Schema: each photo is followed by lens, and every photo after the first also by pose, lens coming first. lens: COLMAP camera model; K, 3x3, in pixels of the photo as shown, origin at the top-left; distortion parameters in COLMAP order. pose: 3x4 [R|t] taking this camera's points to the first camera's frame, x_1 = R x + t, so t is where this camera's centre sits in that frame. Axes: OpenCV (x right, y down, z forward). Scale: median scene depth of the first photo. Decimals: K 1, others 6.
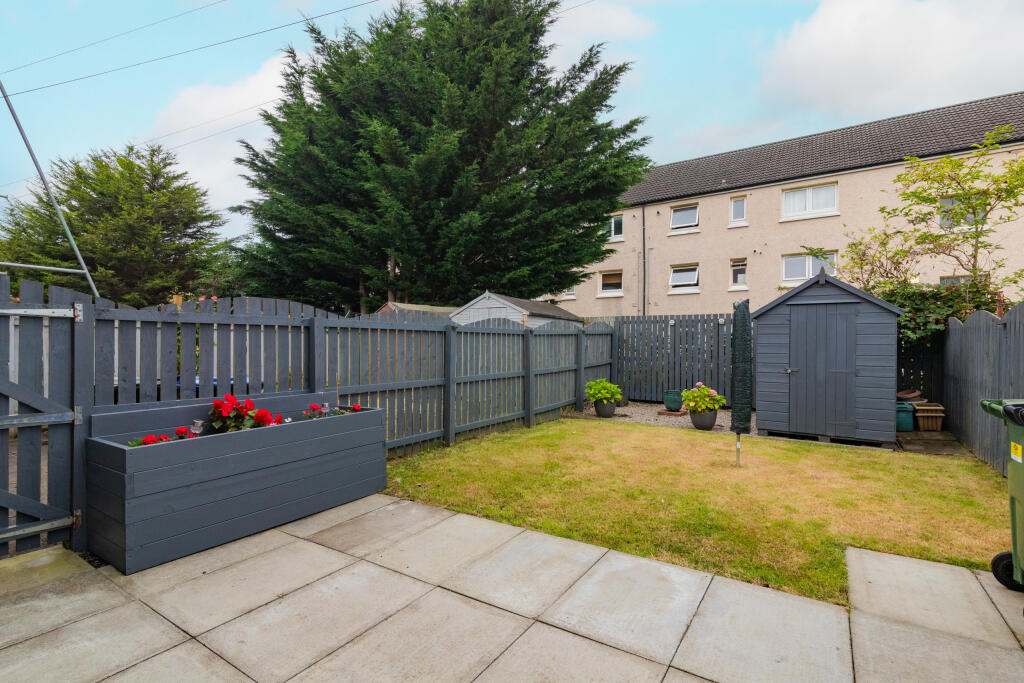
lens RADIAL K [[481.7, 0, 513.7], [0, 481.7, 349.6], [0, 0, 1]] dist [-0.002992, -0.000416]
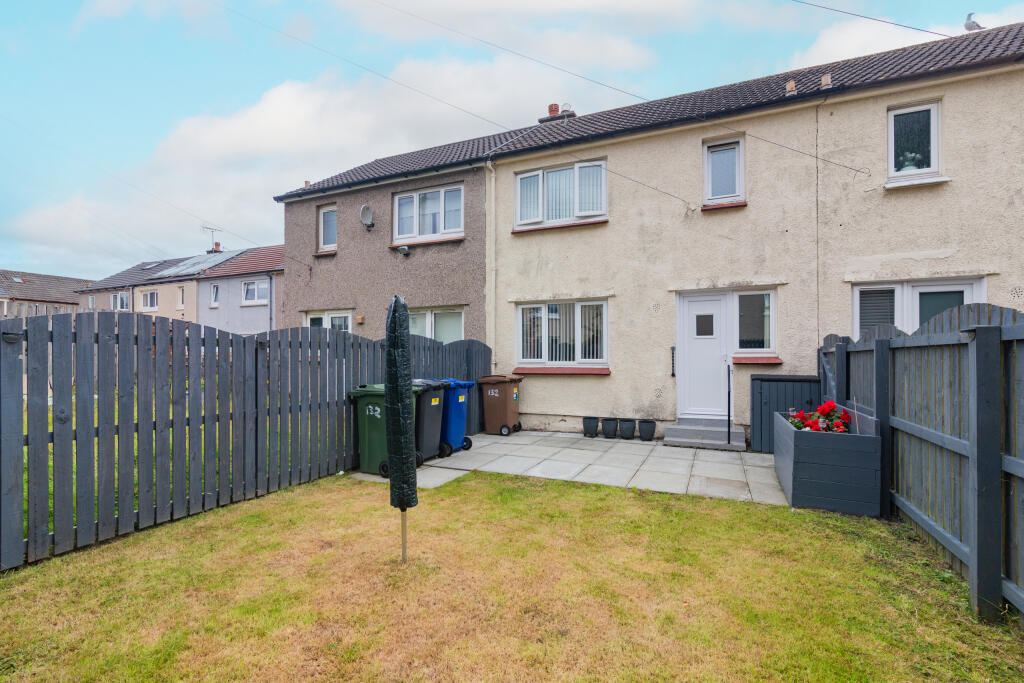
lens RADIAL K [[481.7, 0, 513.7], [0, 481.7, 349.6], [0, 0, 1]] dist [-0.002992, -0.000416]
pose [[-0.985353, -0.003912, -0.170483, 0.613615], [-0.004159, 0.999991, 0.001094, -0.065683], [0.170477, 0.001787, -0.985360, 2.342108]]
